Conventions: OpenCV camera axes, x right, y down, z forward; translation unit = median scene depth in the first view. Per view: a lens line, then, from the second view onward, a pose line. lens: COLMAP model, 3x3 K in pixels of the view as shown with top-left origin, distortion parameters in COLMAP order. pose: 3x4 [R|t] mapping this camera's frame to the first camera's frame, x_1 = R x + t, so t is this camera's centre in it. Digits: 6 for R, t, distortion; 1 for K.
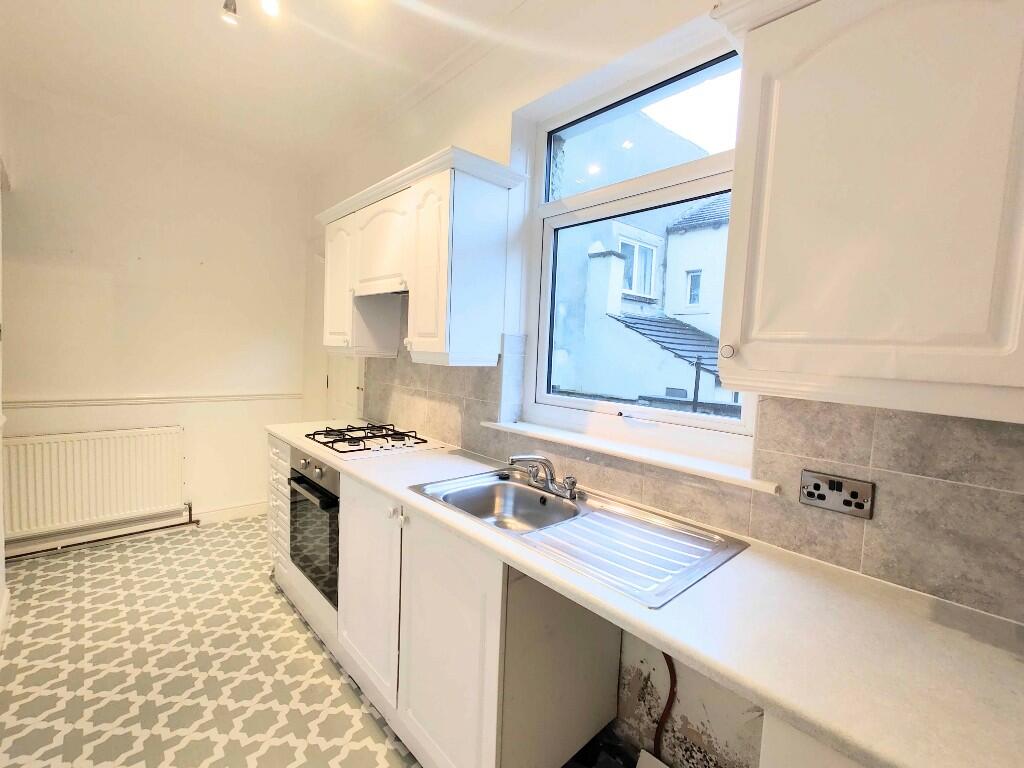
lens RADIAL K [[450.6, 0, 510.3], [0, 450.6, 379.5], [0, 0, 1]] dist [0.001759, 0.000851]
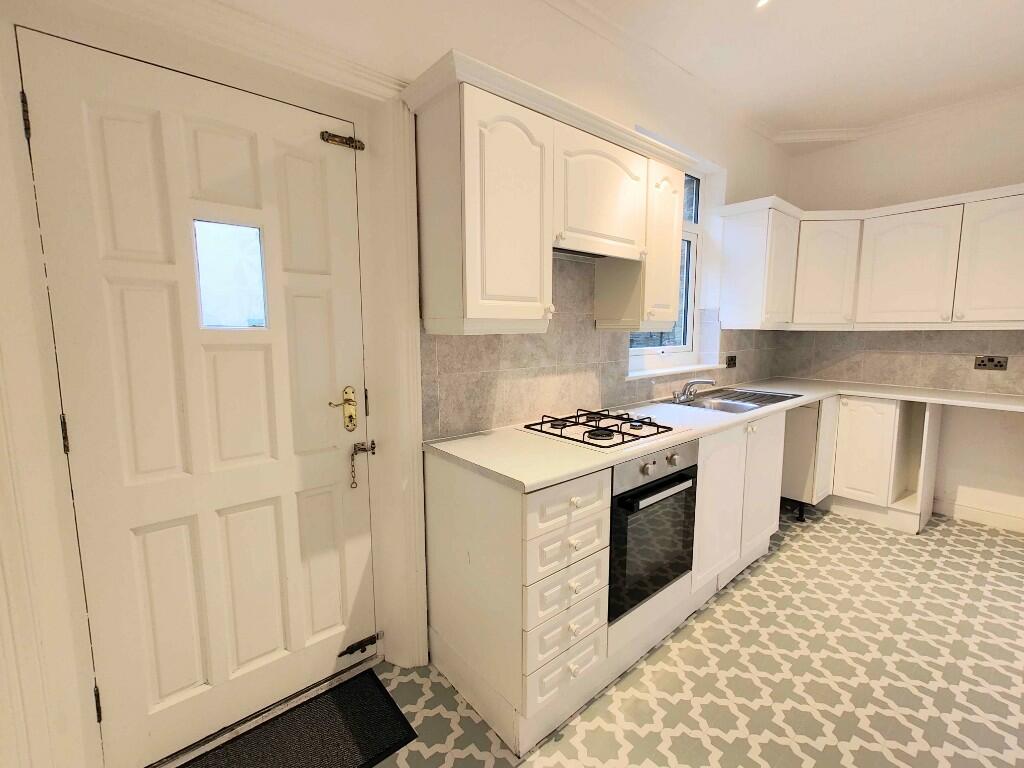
lens RADIAL K [[450.6, 0, 510.3], [0, 450.6, 379.5], [0, 0, 1]] dist [0.001759, 0.000851]
pose [[0.048879, -0.156235, 0.986510, -1.251538], [0.067997, 0.985919, 0.152772, -0.105343], [-0.996487, 0.059612, 0.058815, 1.213849]]
